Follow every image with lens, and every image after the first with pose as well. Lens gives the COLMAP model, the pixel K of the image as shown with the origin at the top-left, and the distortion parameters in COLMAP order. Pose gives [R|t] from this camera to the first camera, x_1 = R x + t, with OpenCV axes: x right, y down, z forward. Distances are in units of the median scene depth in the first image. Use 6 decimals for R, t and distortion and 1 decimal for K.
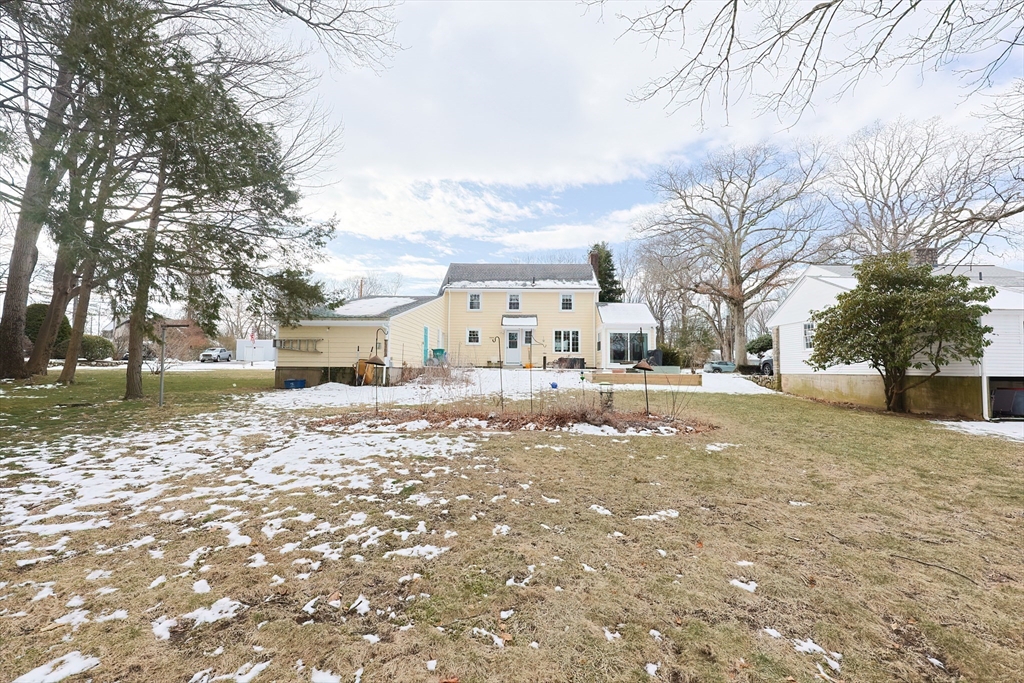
lens RADIAL K [[434.0, 0, 509.4], [0, 434.0, 341.0], [0, 0, 1]] dist [0.000533, -0.000046]
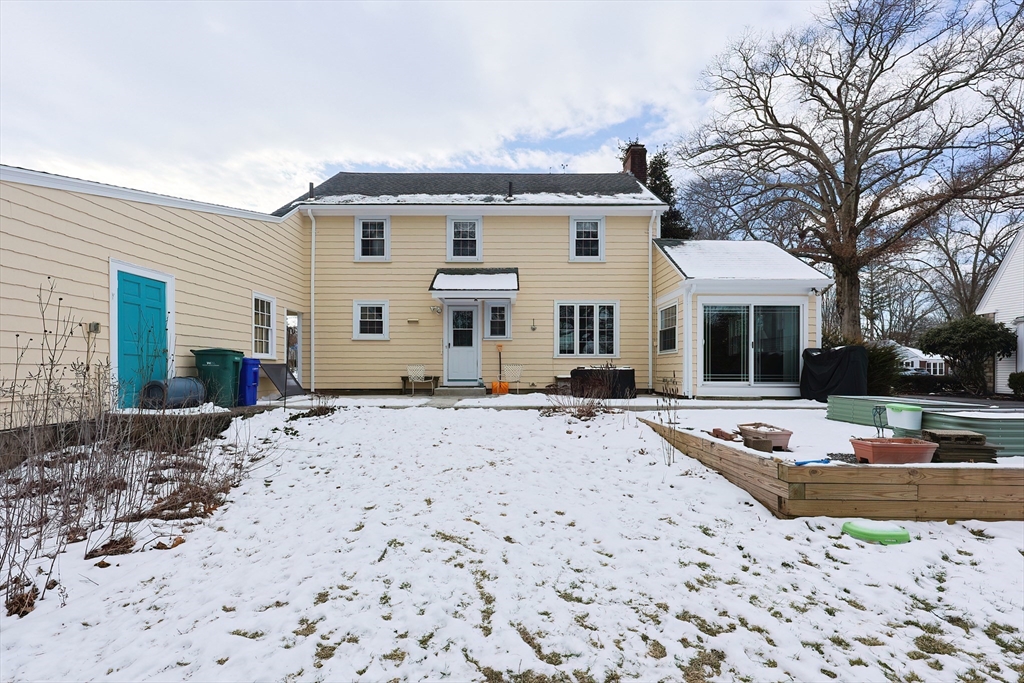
lens RADIAL K [[434.0, 0, 512.7], [0, 434.0, 345.1], [0, 0, 1]] dist [0.000533, -0.000046]
pose [[0.999513, -0.006565, 0.030507, 0.044653], [0.006331, 0.999950, 0.007749, 0.012583], [-0.030557, -0.007552, 0.999505, 0.569075]]
